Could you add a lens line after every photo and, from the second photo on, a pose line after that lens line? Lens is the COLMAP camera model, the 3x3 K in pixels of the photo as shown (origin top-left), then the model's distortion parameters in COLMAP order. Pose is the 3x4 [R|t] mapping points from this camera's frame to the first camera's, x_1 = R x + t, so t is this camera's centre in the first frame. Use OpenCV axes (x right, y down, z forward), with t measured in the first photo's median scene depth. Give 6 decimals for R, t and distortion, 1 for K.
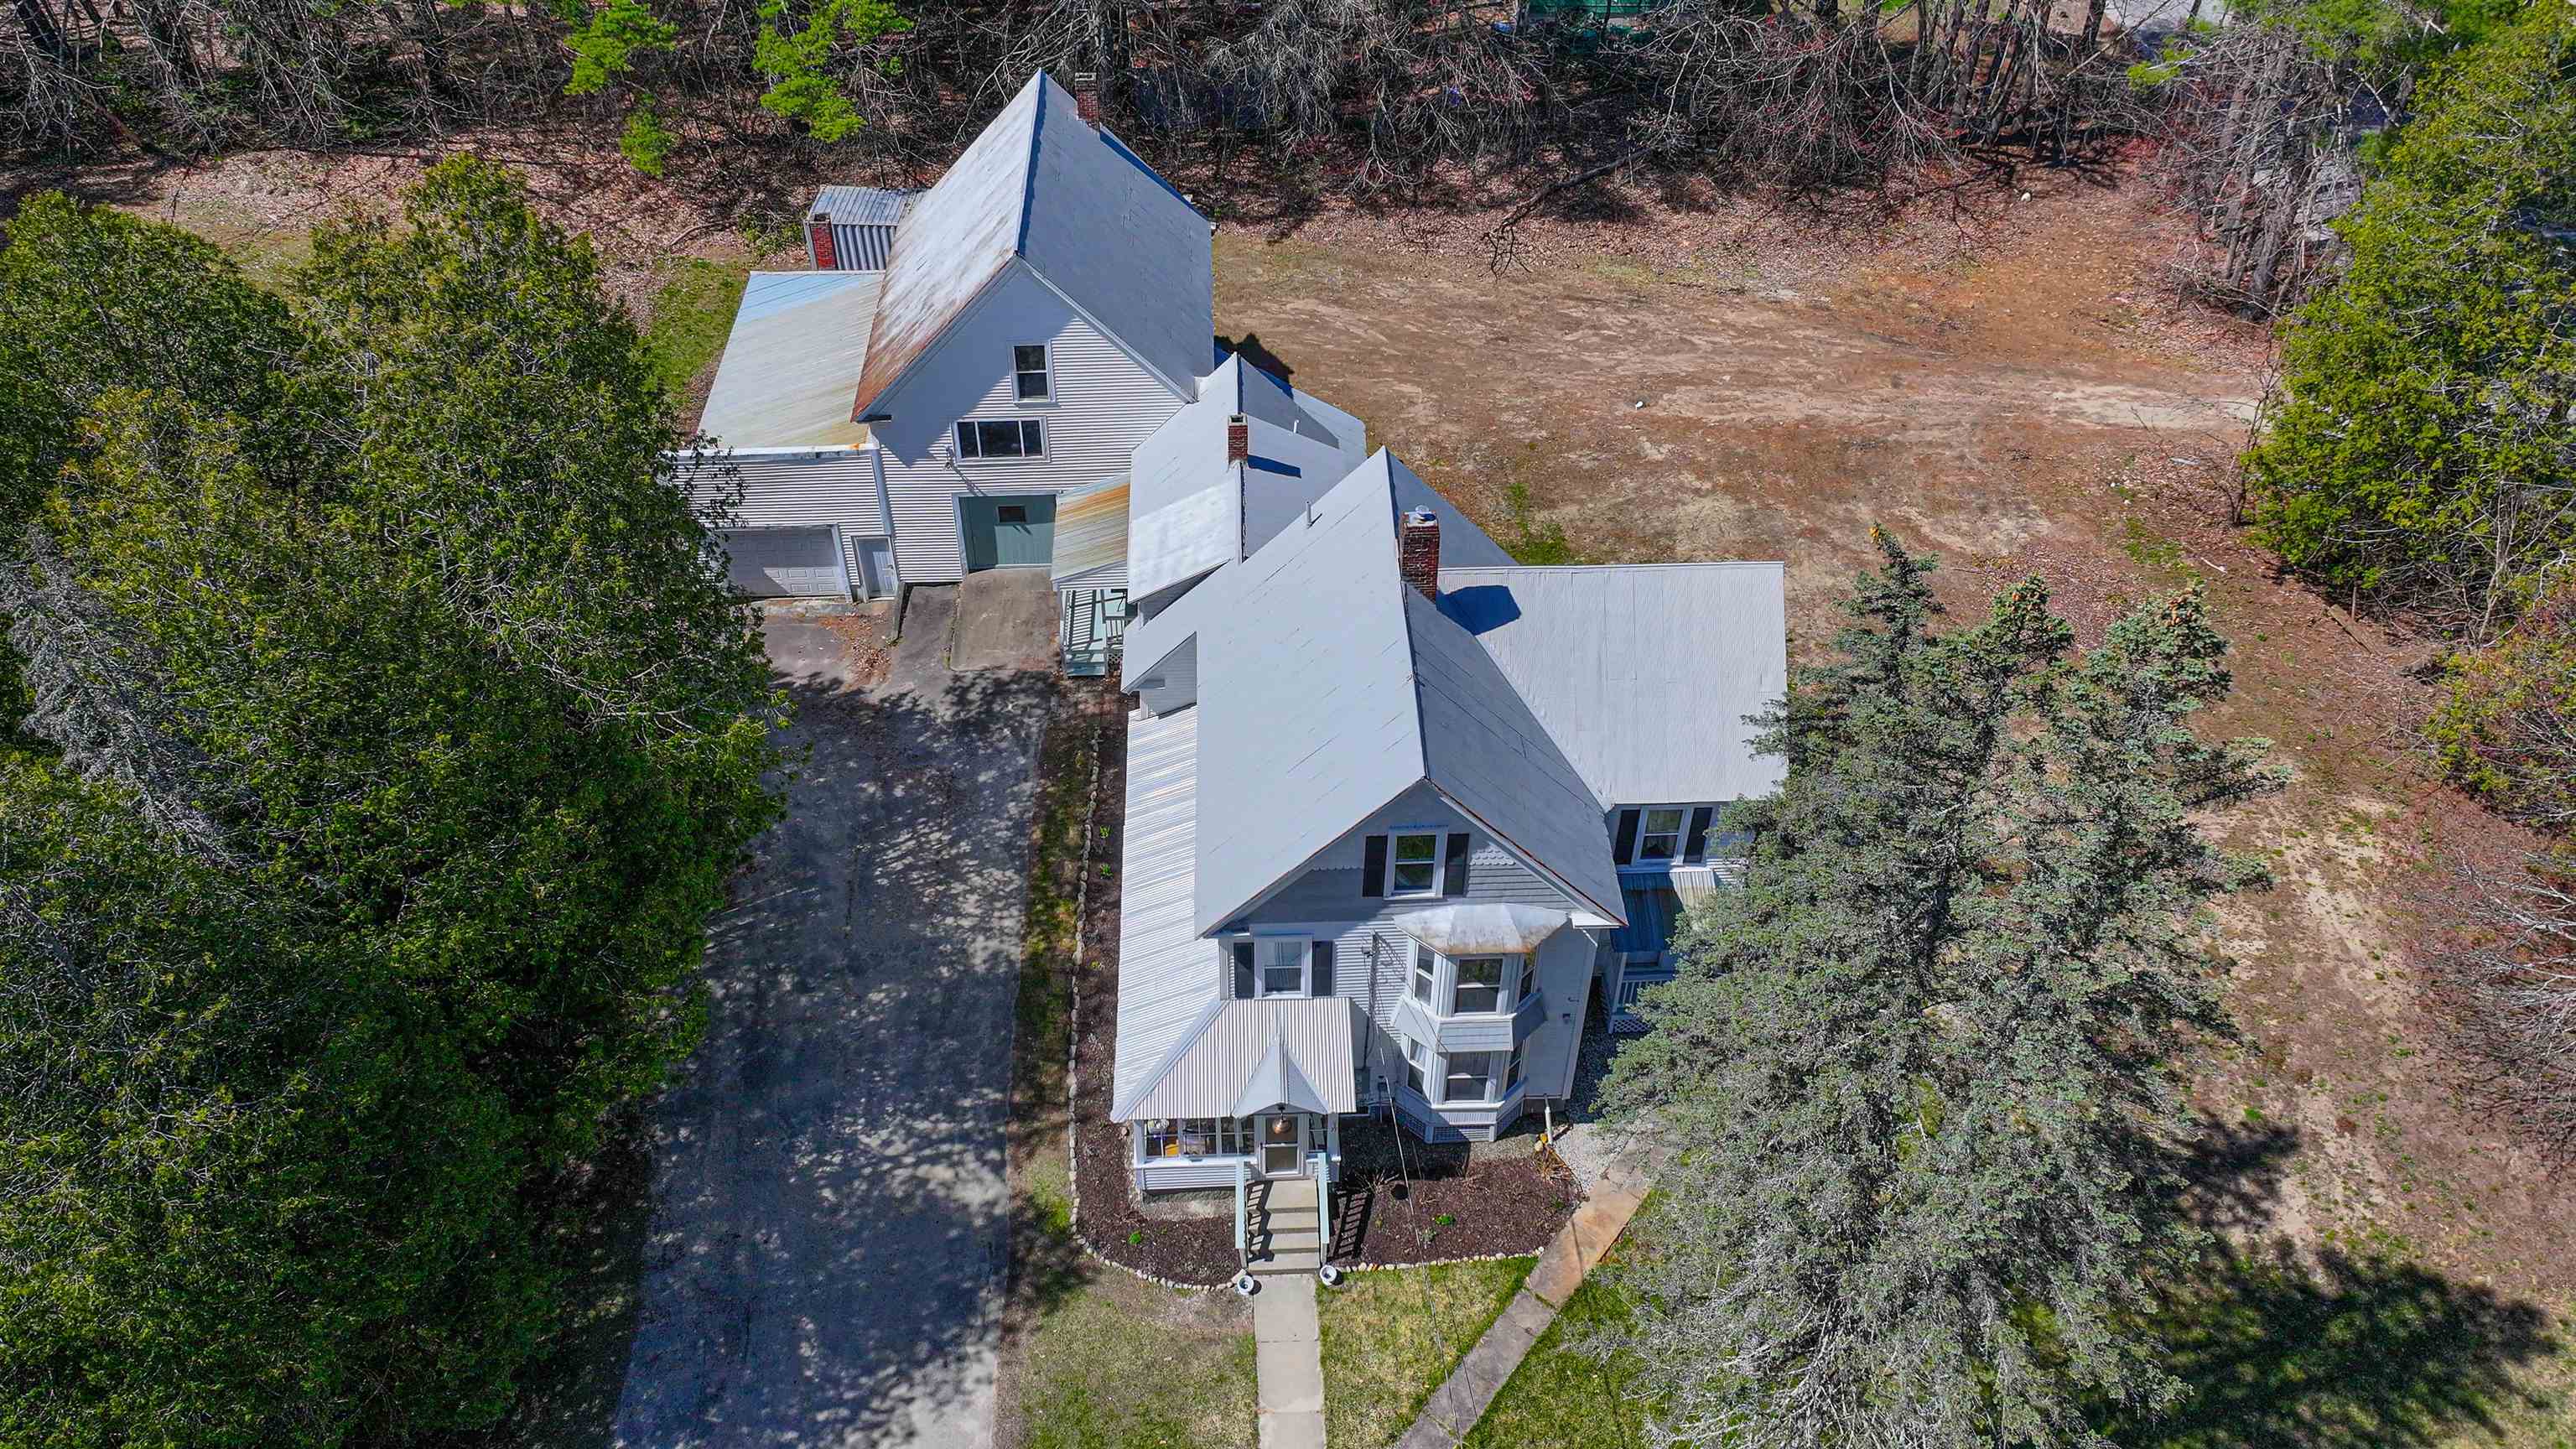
lens RADIAL K [[1815.0, 0, 1316.0], [0, 1815.0, 731.6], [0, 0, 1]] dist [0.000851, 0.014674]
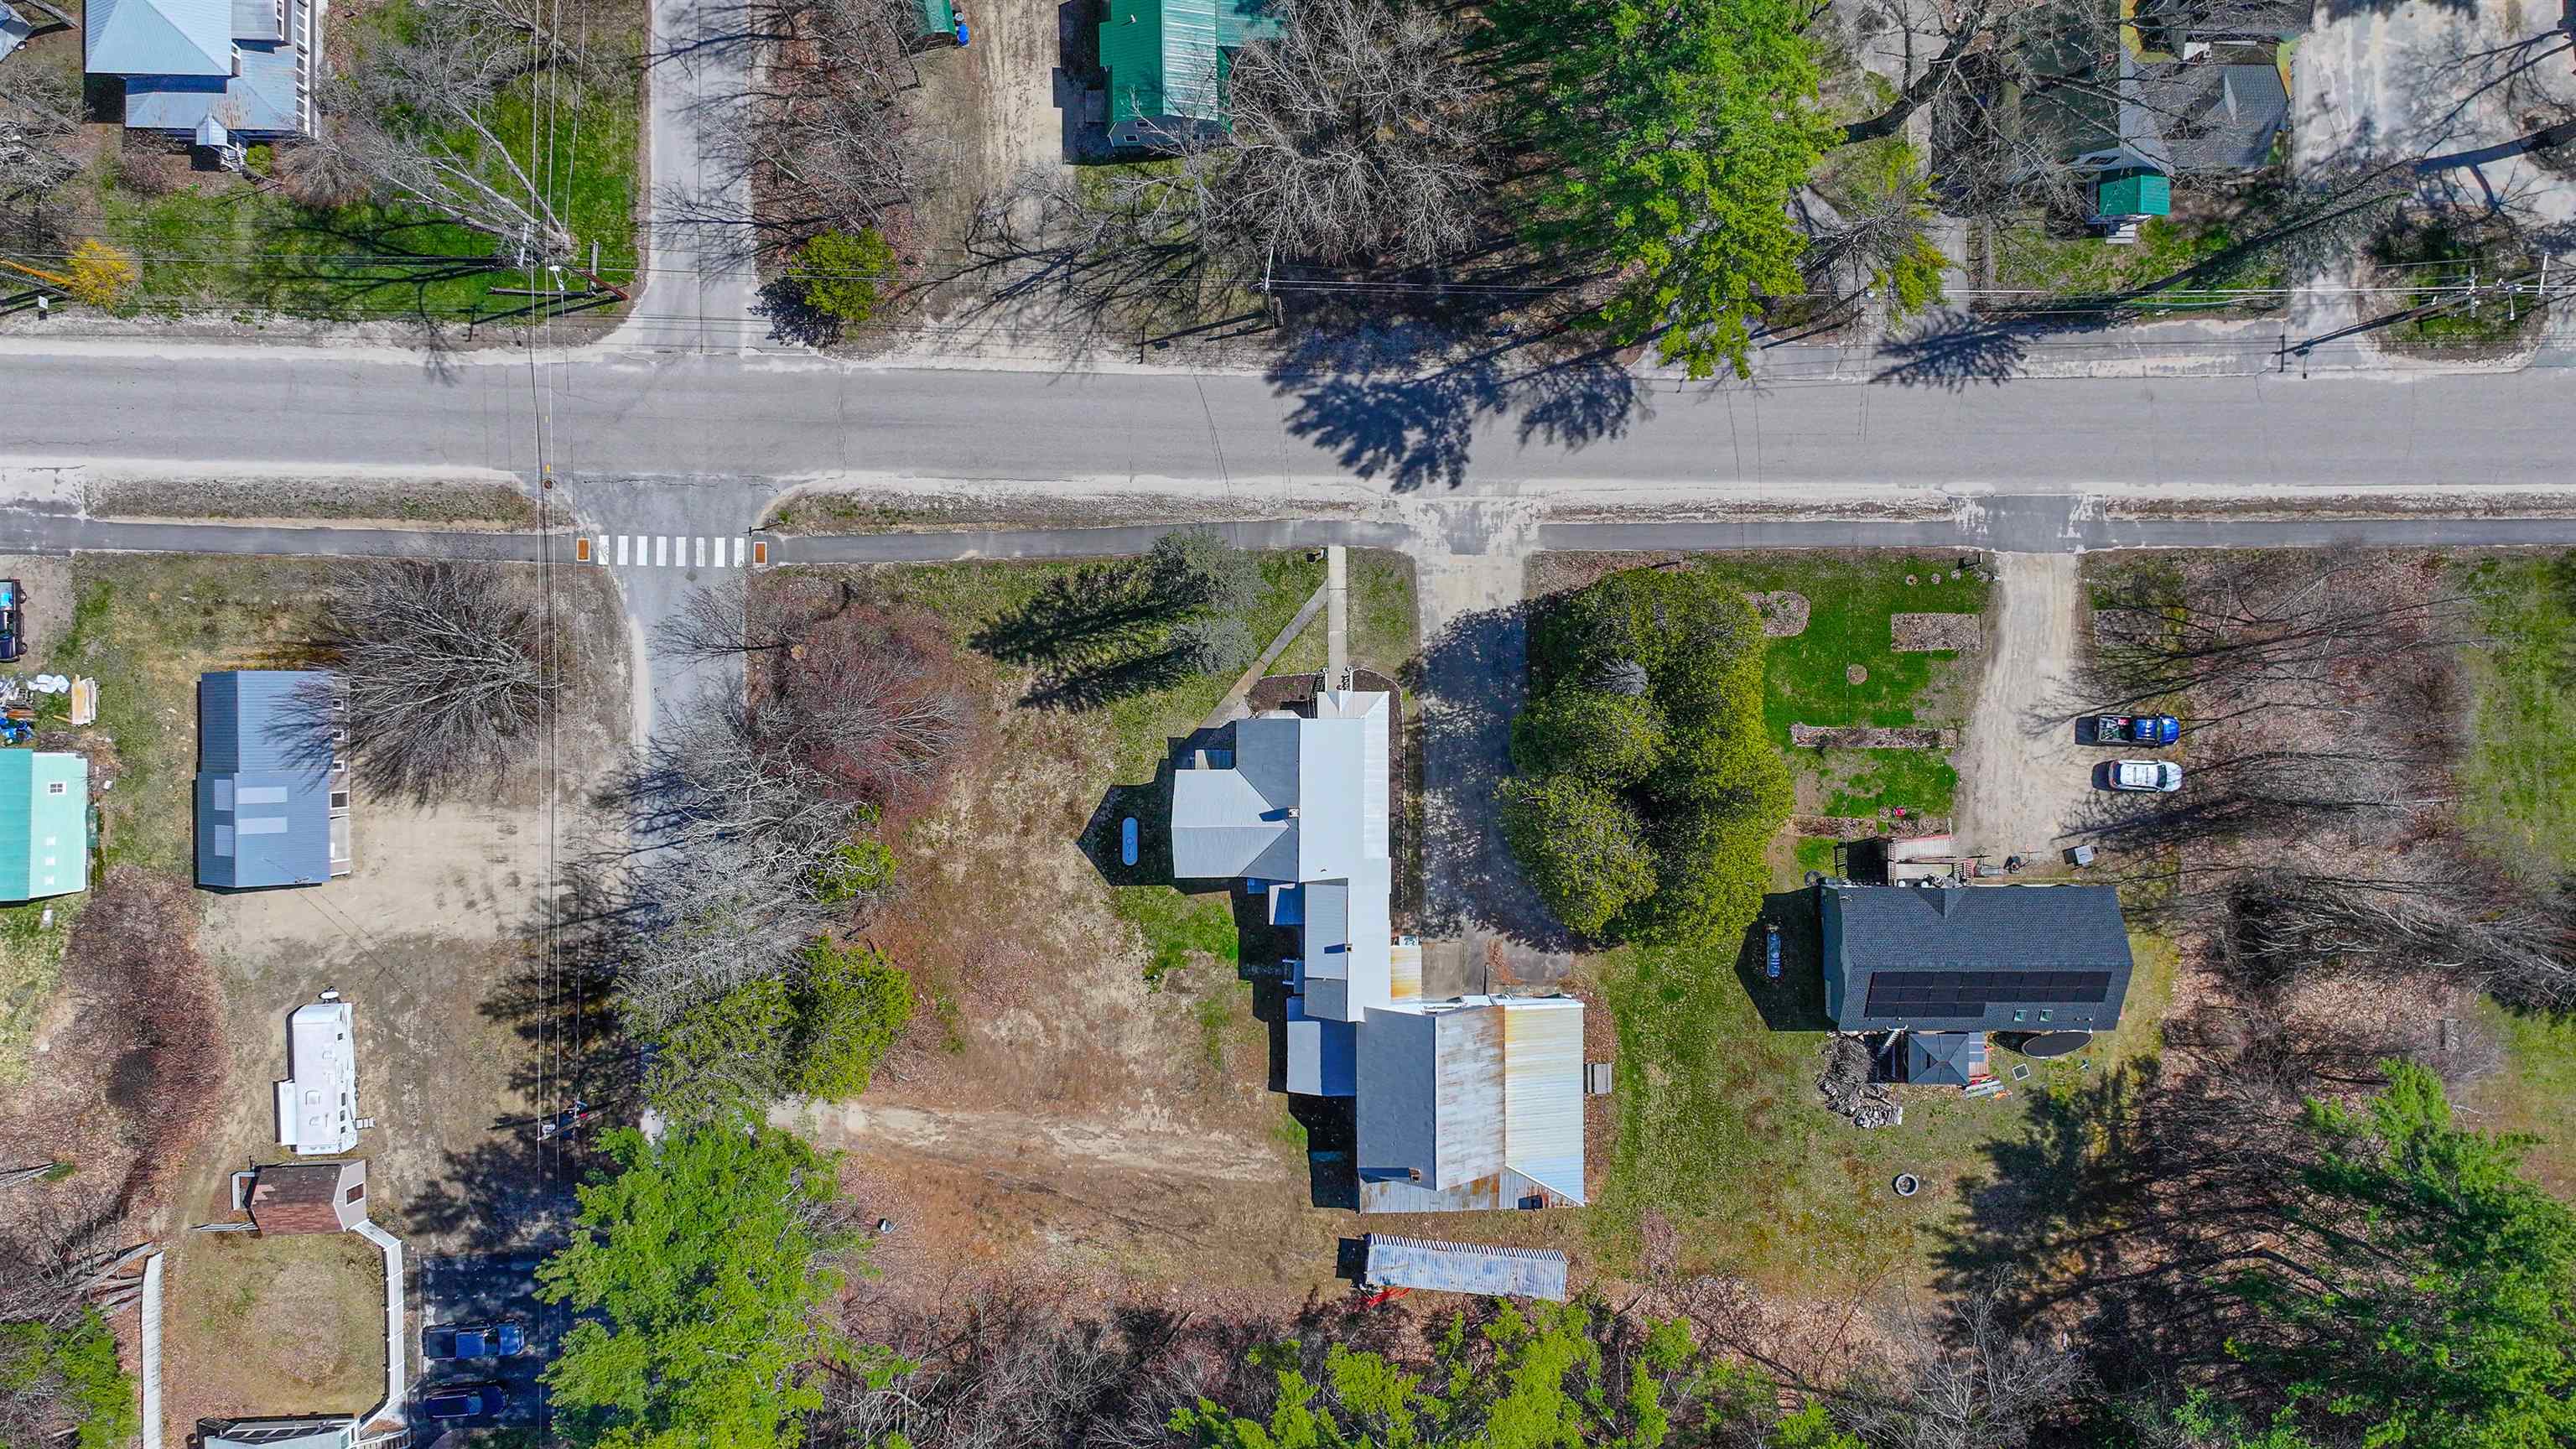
lens RADIAL K [[1815.0, 0, 1289.6], [0, 1815.0, 714.3], [0, 0, 1]] dist [0.000851, 0.014674]
pose [[-0.998799, -0.048007, -0.009825, 0.099345], [0.025824, -0.686076, 0.727071, -2.136519], [-0.041645, 0.725944, 0.686492, -1.213550]]
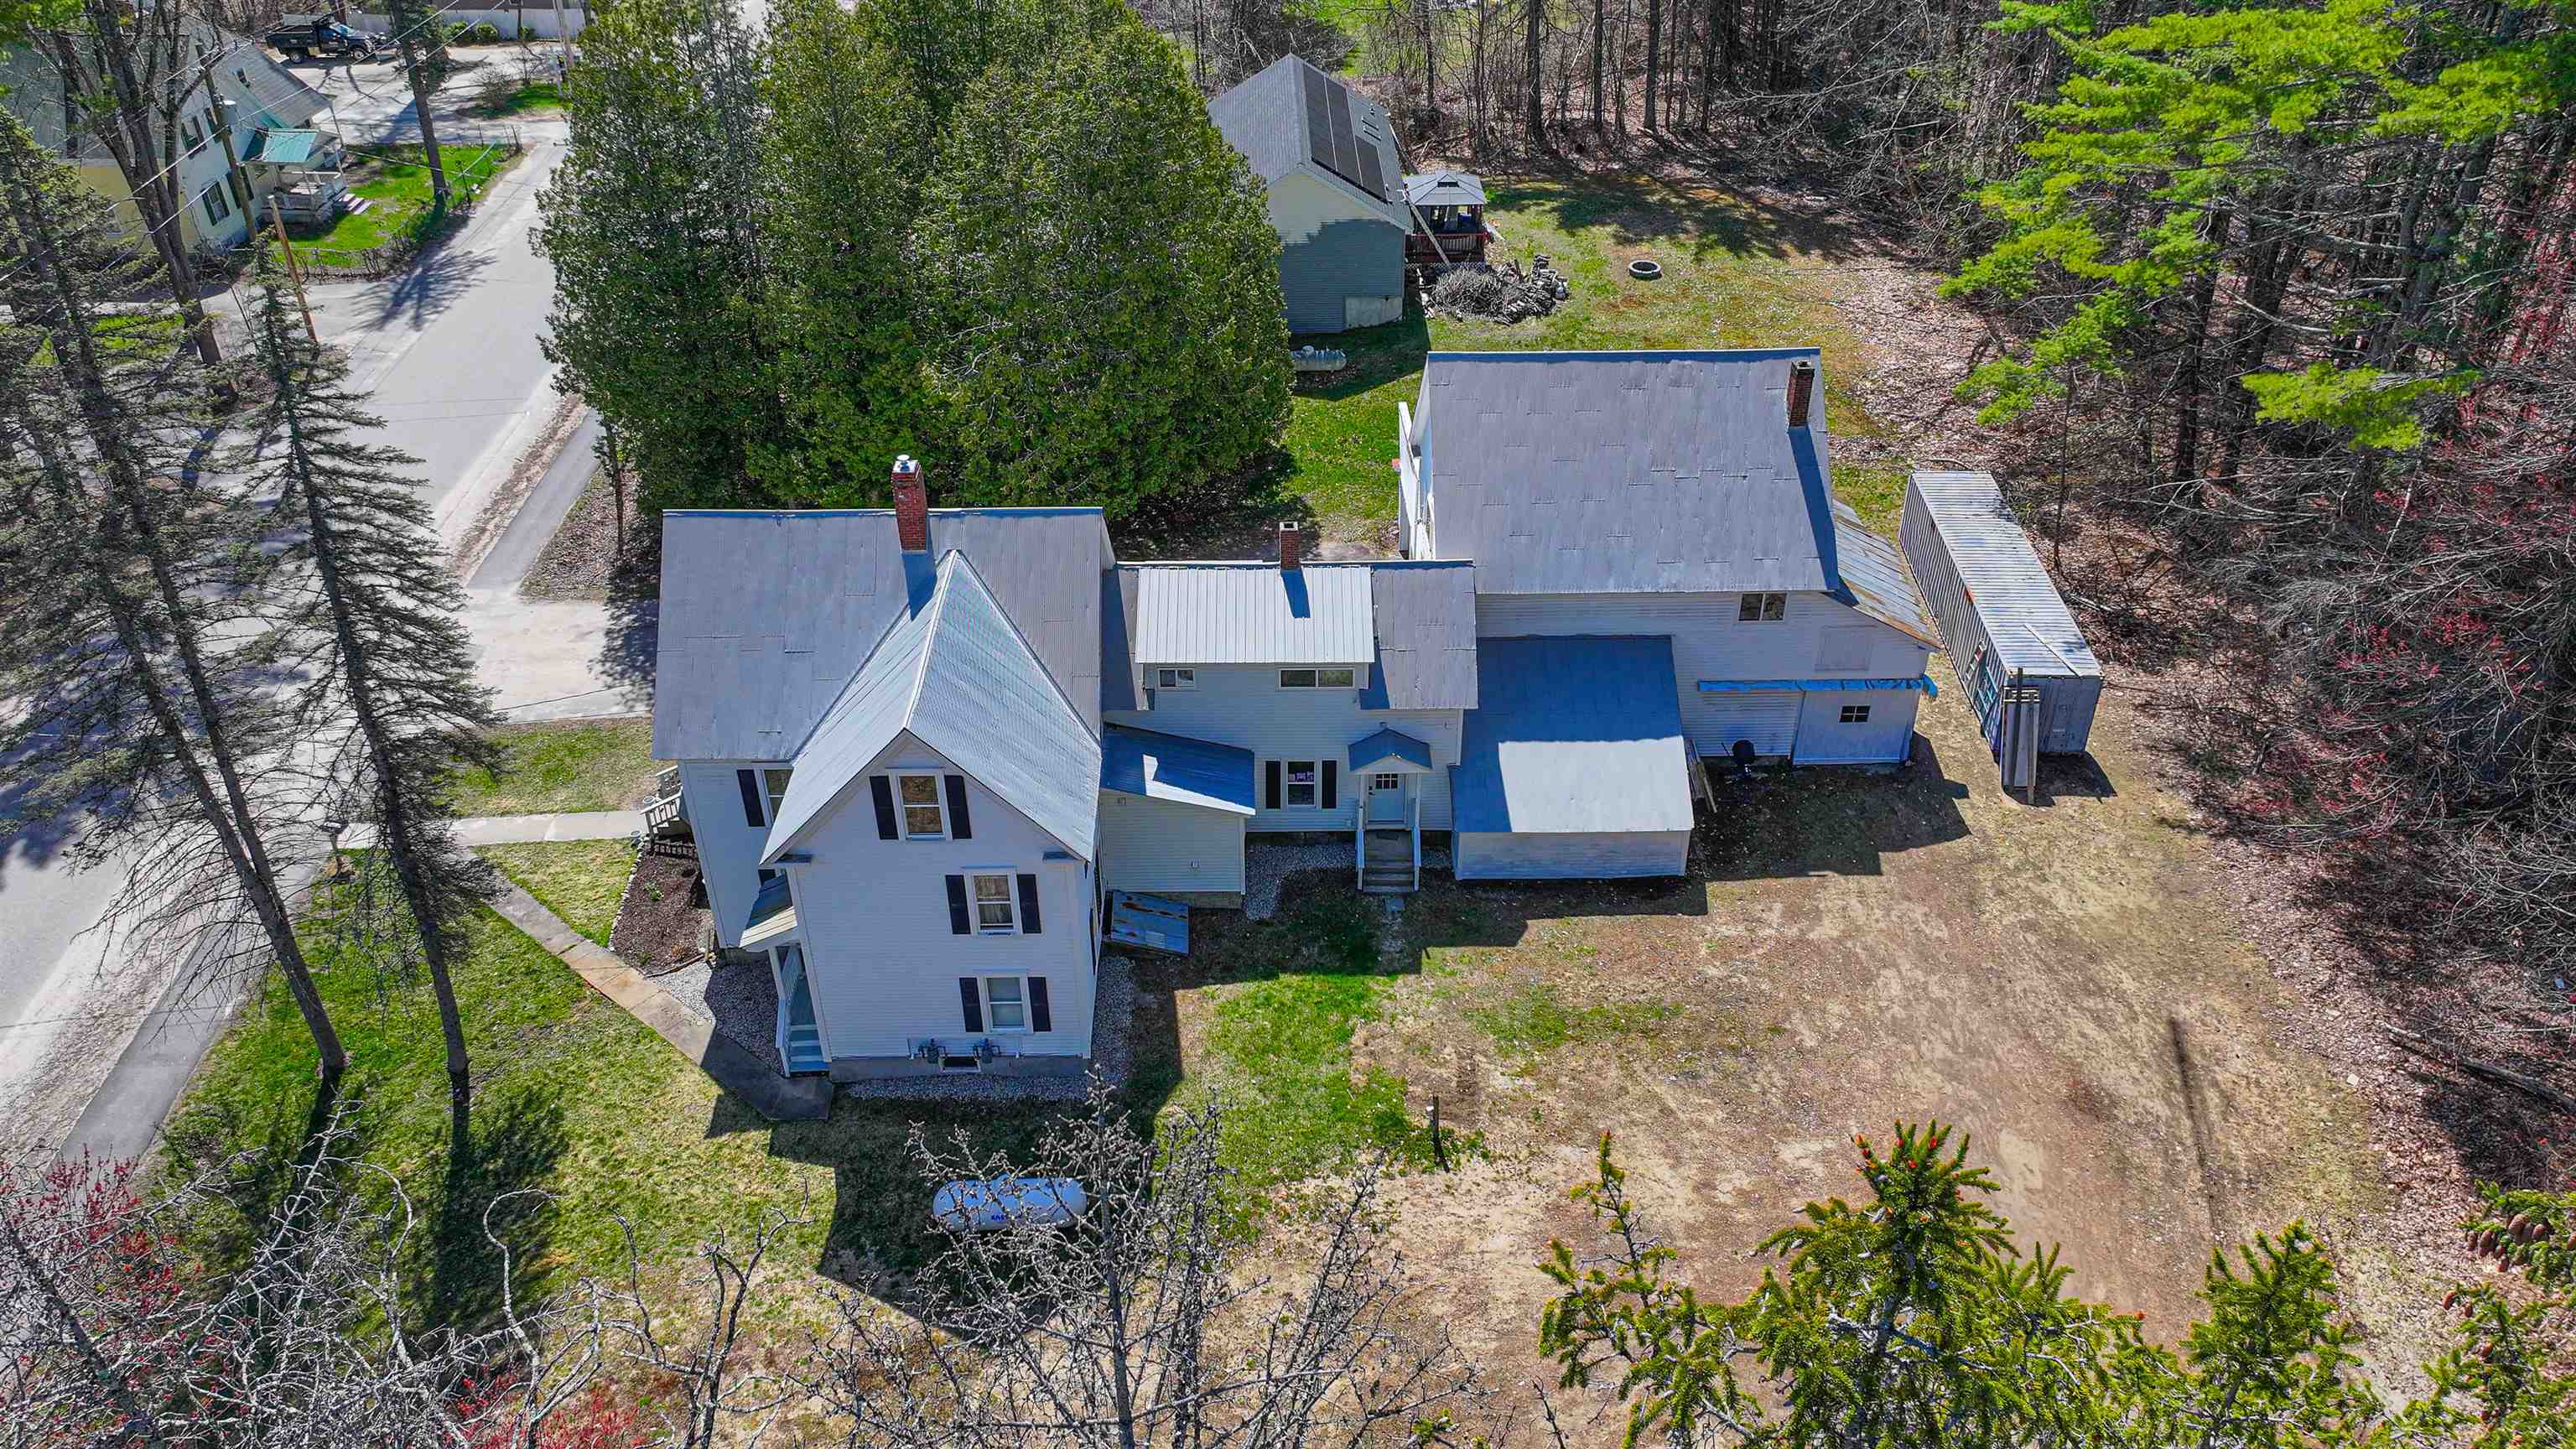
lens RADIAL K [[1815.0, 0, 1277.0], [0, 1815.0, 731.4], [0, 0, 1]] dist [0.000851, 0.014674]
pose [[-0.037112, 0.522023, -0.852123, 1.054000], [-0.700545, 0.594507, 0.394714, -0.599870], [0.712643, 0.611599, 0.343637, 0.790894]]
